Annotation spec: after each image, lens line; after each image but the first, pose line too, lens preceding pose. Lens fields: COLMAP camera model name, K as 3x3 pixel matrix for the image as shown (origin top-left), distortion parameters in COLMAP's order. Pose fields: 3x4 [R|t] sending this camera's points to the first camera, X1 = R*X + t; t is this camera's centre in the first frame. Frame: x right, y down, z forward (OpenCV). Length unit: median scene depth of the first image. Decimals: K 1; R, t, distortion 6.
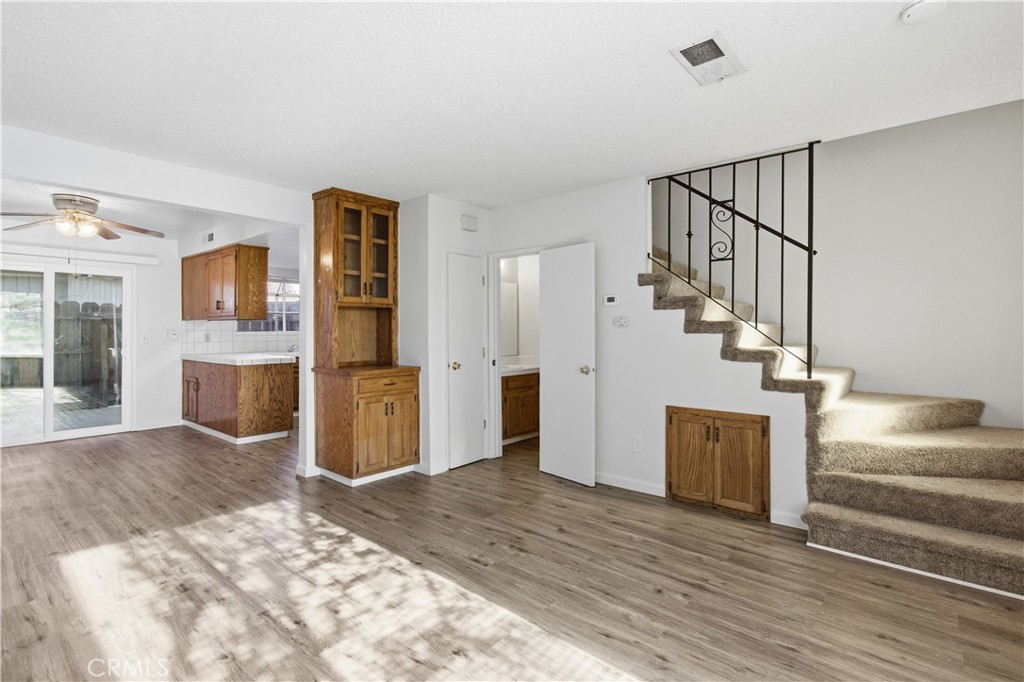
lens RADIAL K [[480.9, 0, 512.5], [0, 480.9, 329.7], [0, 0, 1]] dist [-0.002061, 0.000139]
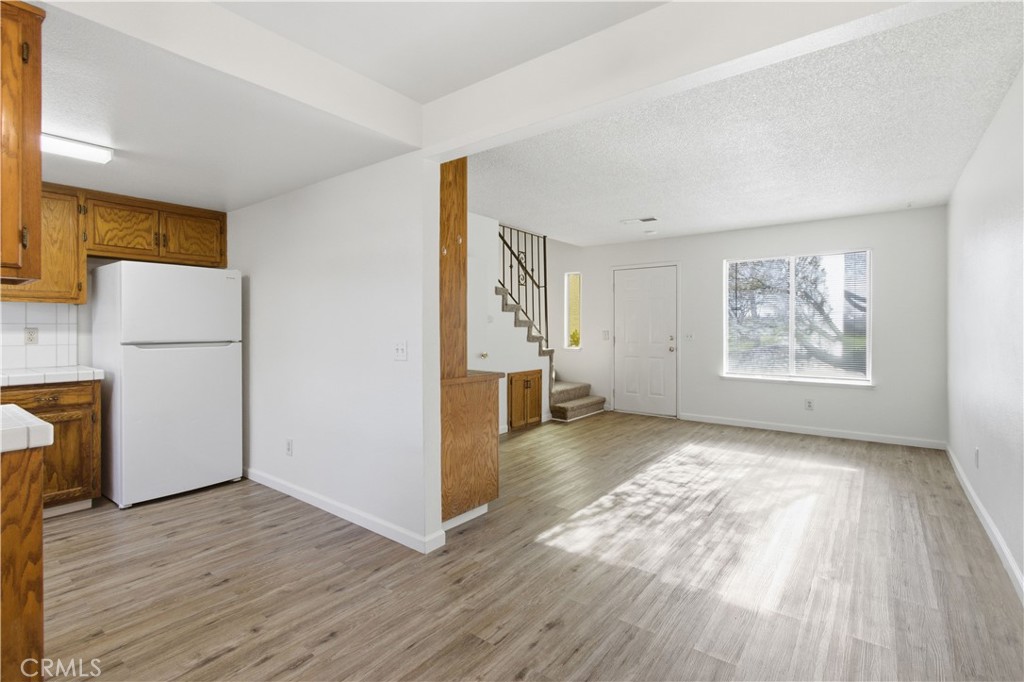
lens RADIAL K [[475.1, 0, 507.6], [0, 475.1, 339.6], [0, 0, 1]] dist [0.000828, 0.000546]
pose [[-0.037387, -0.026689, 0.998944, -1.065666], [-0.001106, 0.999644, 0.026666, 0.005762], [-0.999300, -0.000108, -0.037403, 0.921935]]
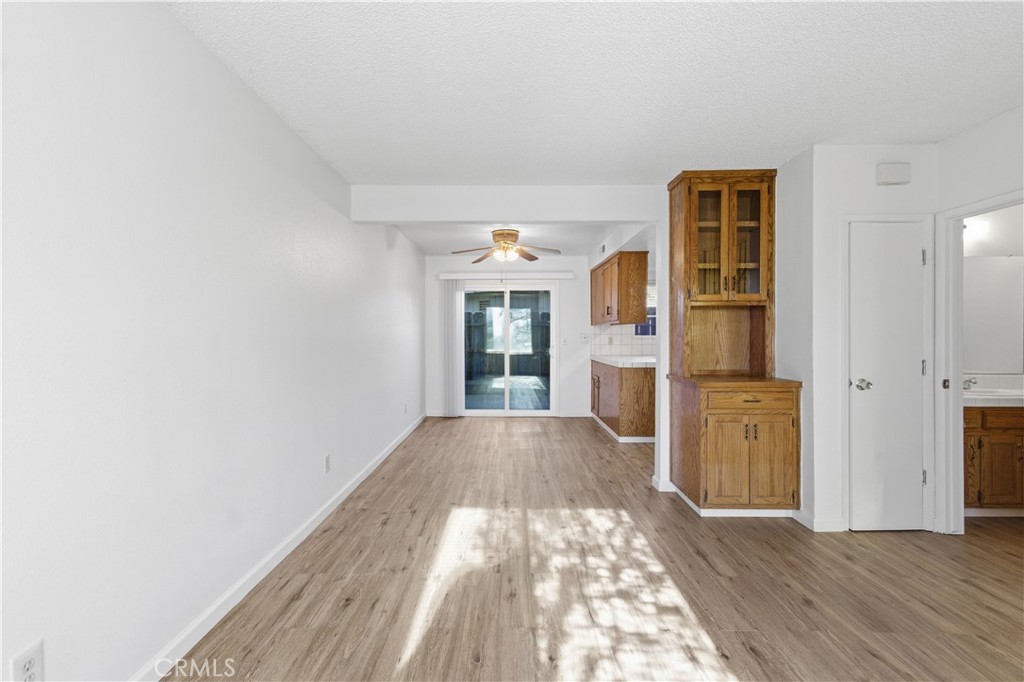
lens RADIAL K [[475.1, 0, 507.6], [0, 475.1, 339.6], [0, 0, 1]] dist [0.000828, 0.000546]
pose [[0.641623, 0.007581, -0.766982, 0.085105], [0.001699, 0.999935, 0.011305, 0.002223], [0.767018, -0.008557, 0.641568, 0.183370]]
